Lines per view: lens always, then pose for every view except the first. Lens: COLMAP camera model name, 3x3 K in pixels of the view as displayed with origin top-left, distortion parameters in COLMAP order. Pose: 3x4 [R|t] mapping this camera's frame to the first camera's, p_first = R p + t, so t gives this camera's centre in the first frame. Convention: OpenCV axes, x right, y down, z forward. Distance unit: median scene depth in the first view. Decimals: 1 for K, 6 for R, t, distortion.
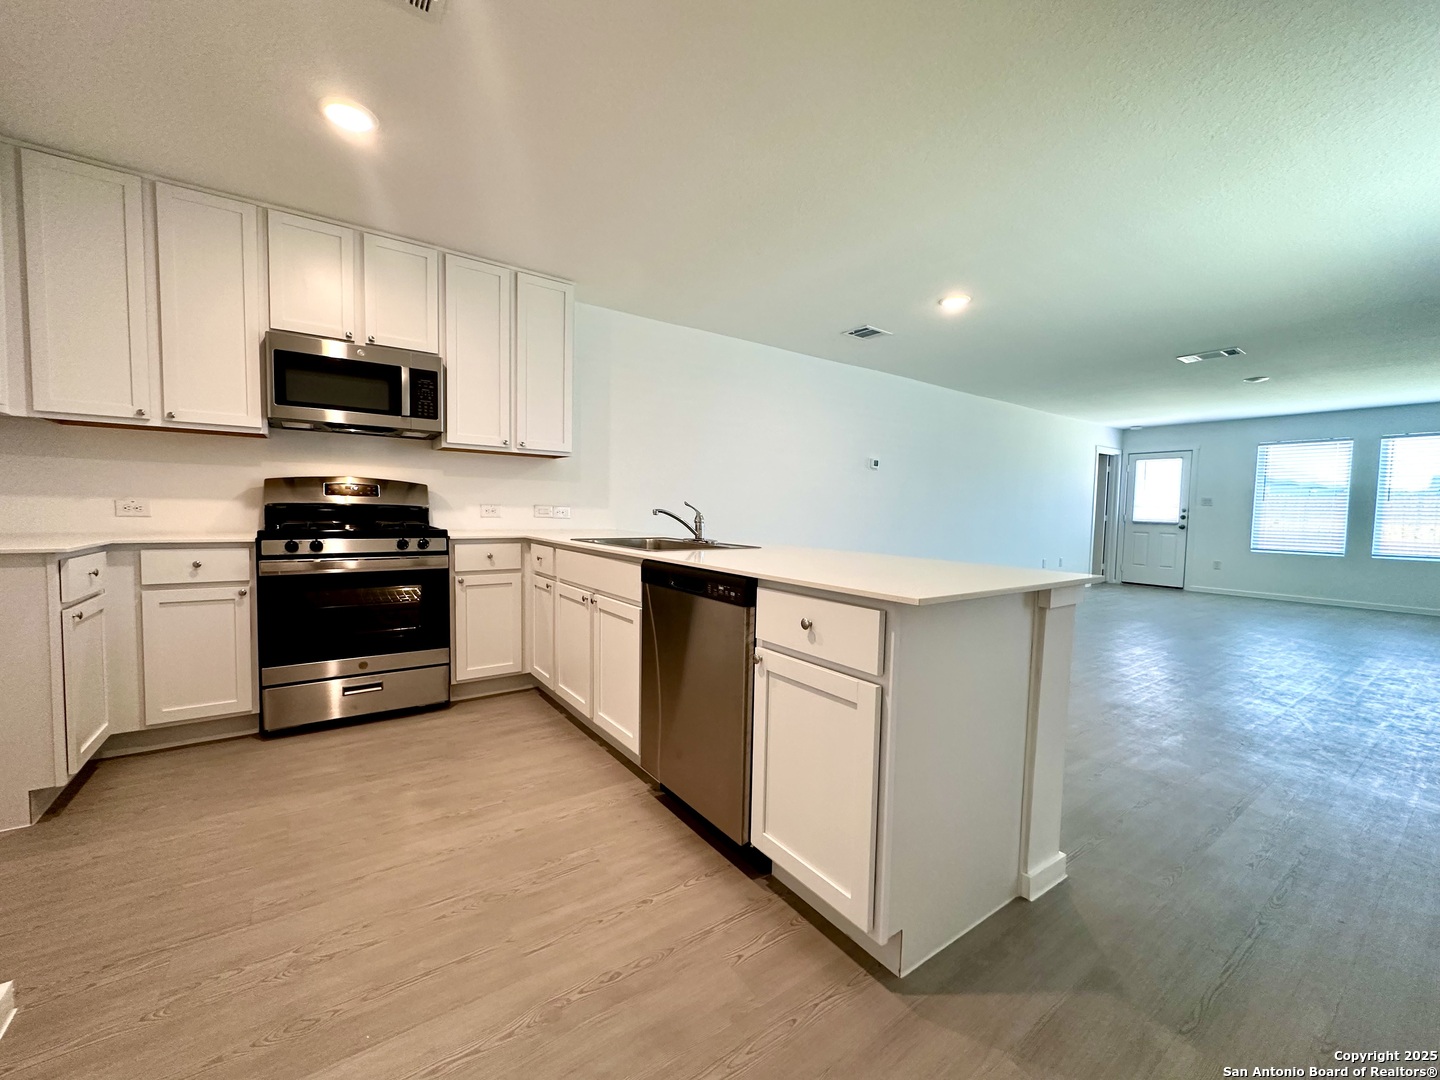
lens RADIAL K [[576.5, 0, 719.0], [0, 576.5, 541.0], [0, 0, 1]] dist [-0.002441, 0.000008]
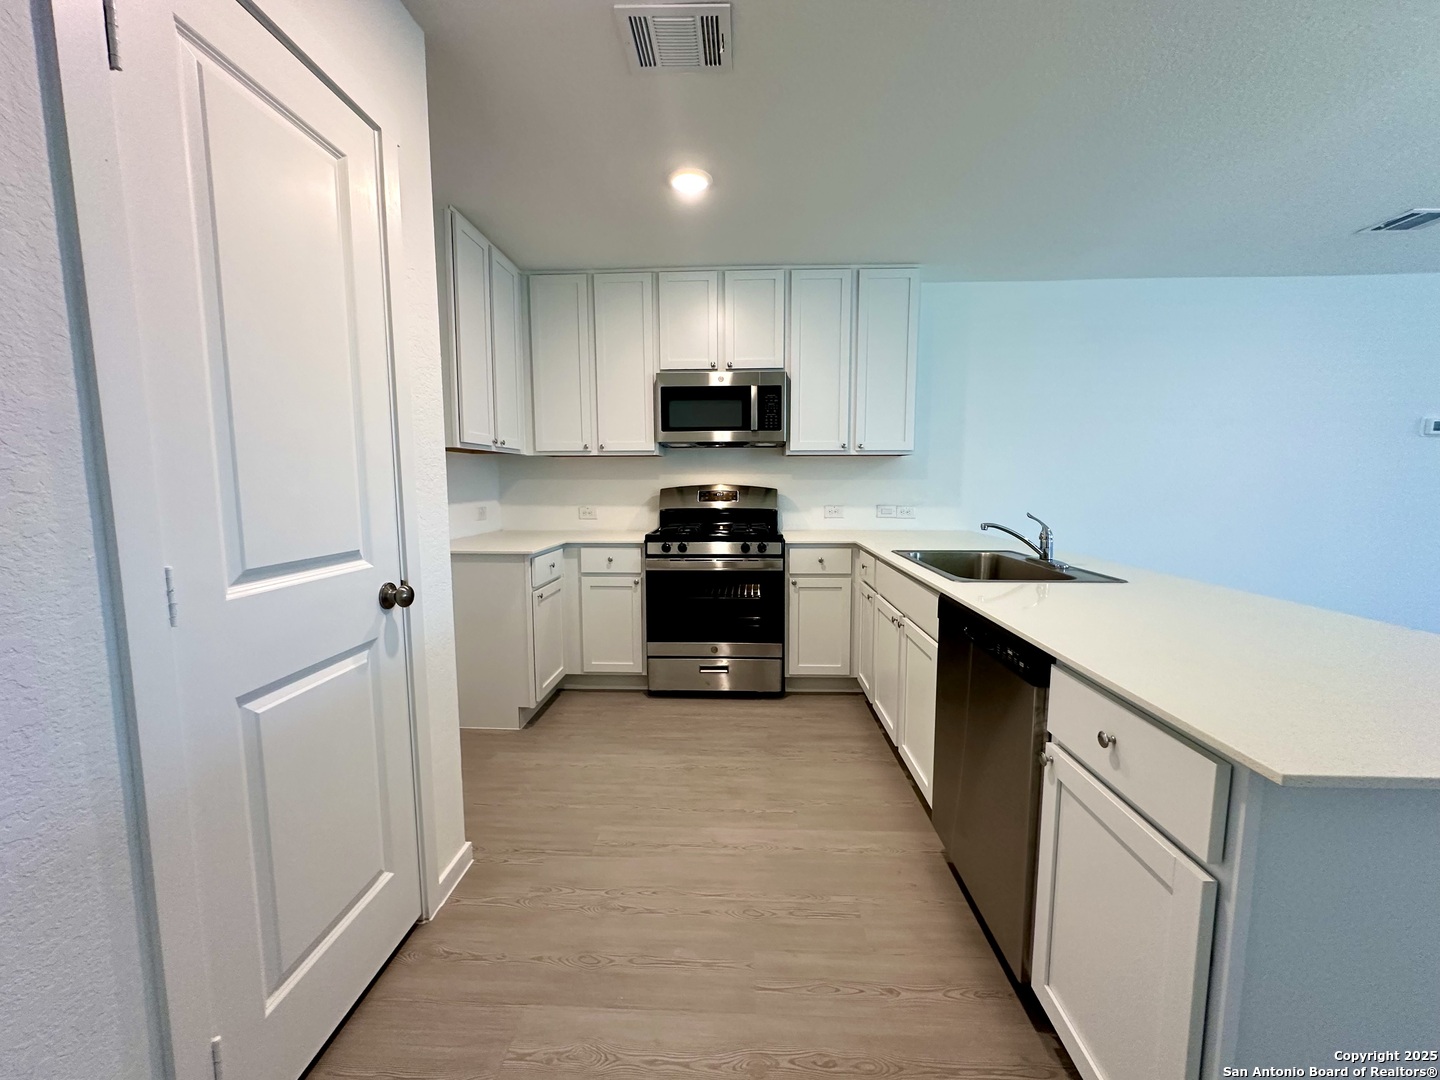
lens RADIAL K [[576.5, 0, 719.0], [0, 576.5, 541.0], [0, 0, 1]] dist [-0.002441, 0.000008]
pose [[0.787250, 0.042030, -0.615200, 0.106212], [-0.015888, 0.998726, 0.047900, -0.063823], [0.616429, -0.027935, 0.786915, 0.090713]]
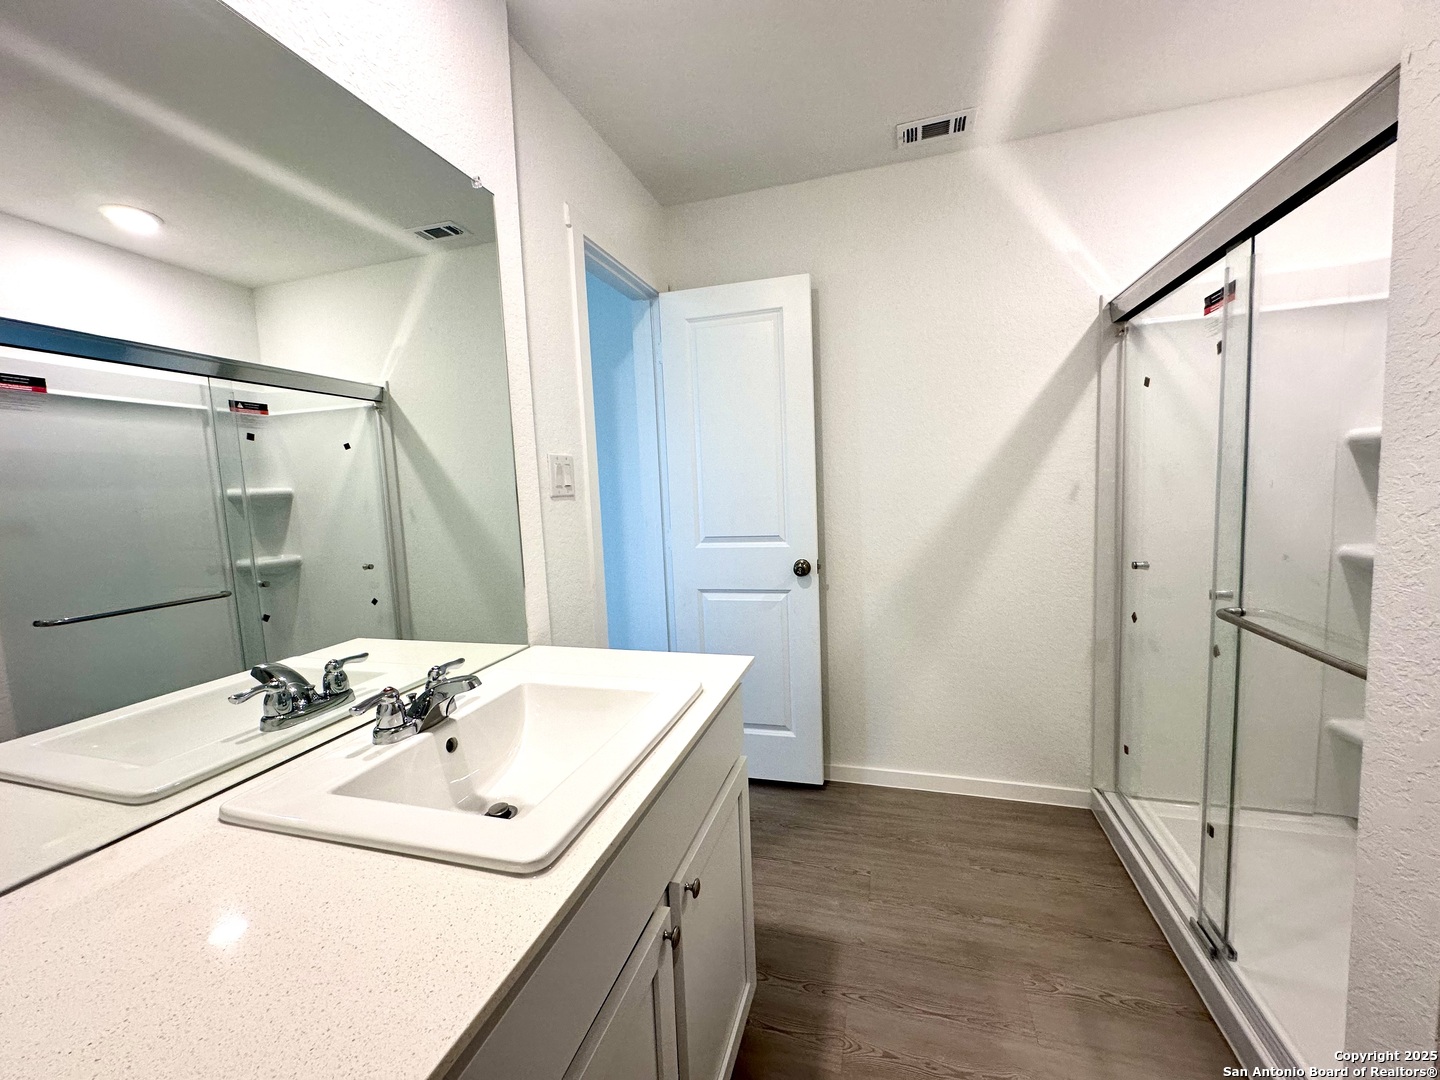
lens RADIAL K [[576.5, 0, 719.0], [0, 576.5, 541.0], [0, 0, 1]] dist [-0.002441, 0.000008]
pose [[-0.789698, 0.069656, -0.609529, 0.154648], [-0.008714, 0.992160, 0.124672, -0.127265], [0.613434, 0.103765, -0.782899, 0.924394]]
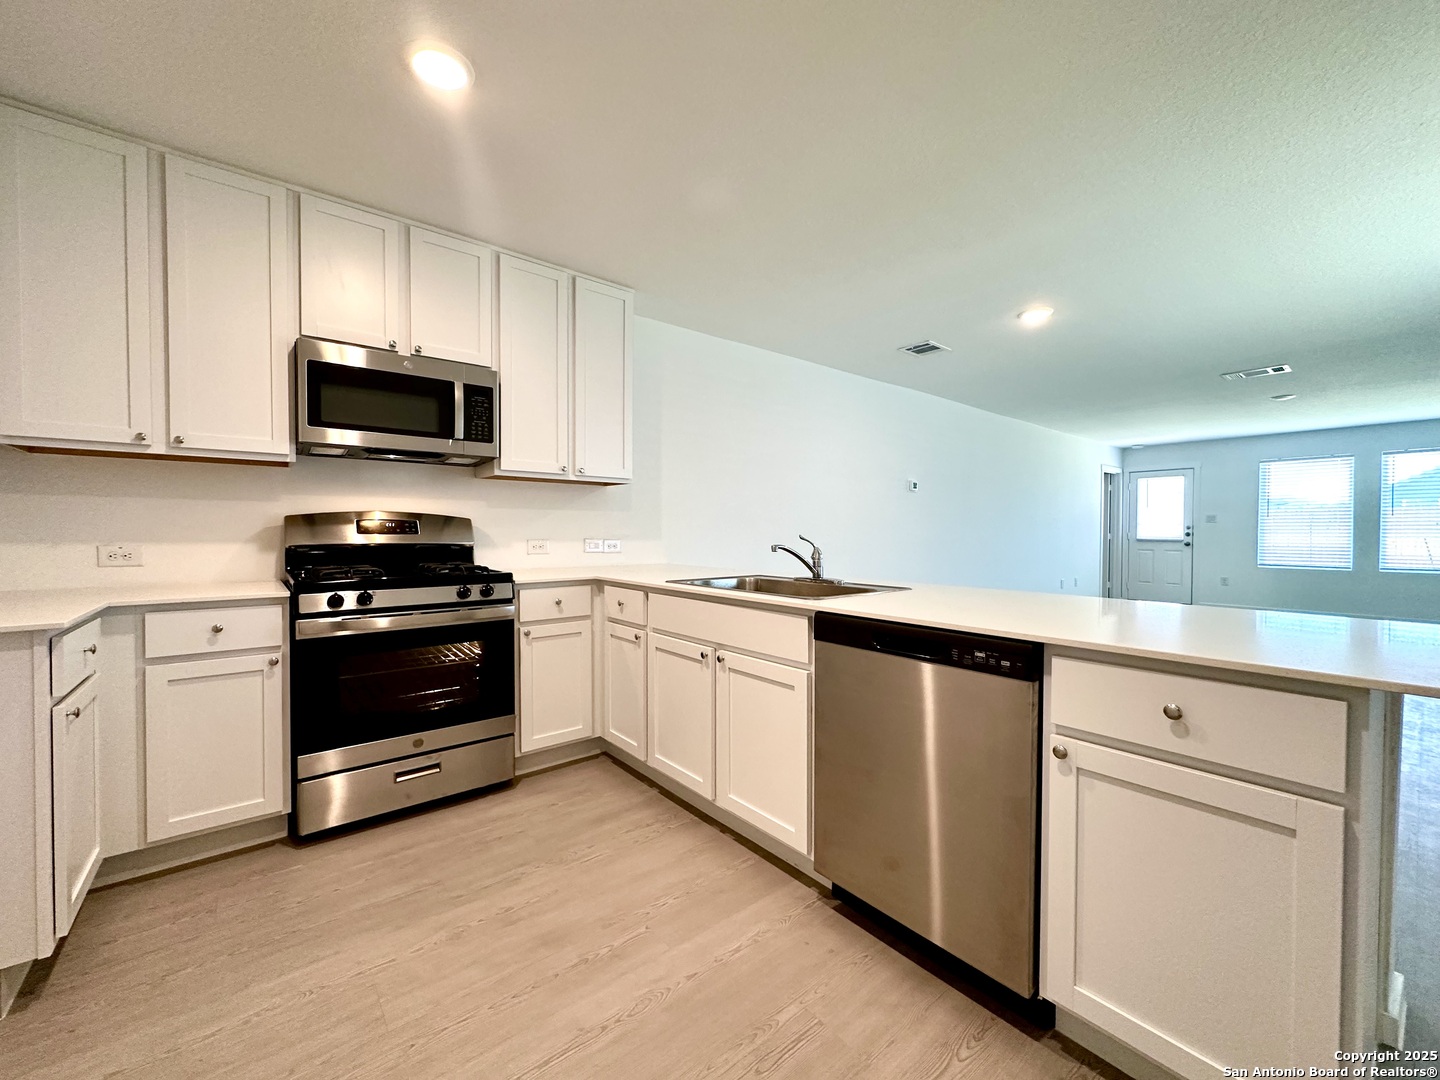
lens RADIAL K [[576.5, 0, 719.0], [0, 576.5, 541.0], [0, 0, 1]] dist [-0.002441, 0.000008]
pose [[0.997765, -0.019098, 0.064034, -0.248591], [0.021512, 0.999076, -0.037220, -0.031350], [-0.063264, 0.038514, 0.997253, 0.155411]]
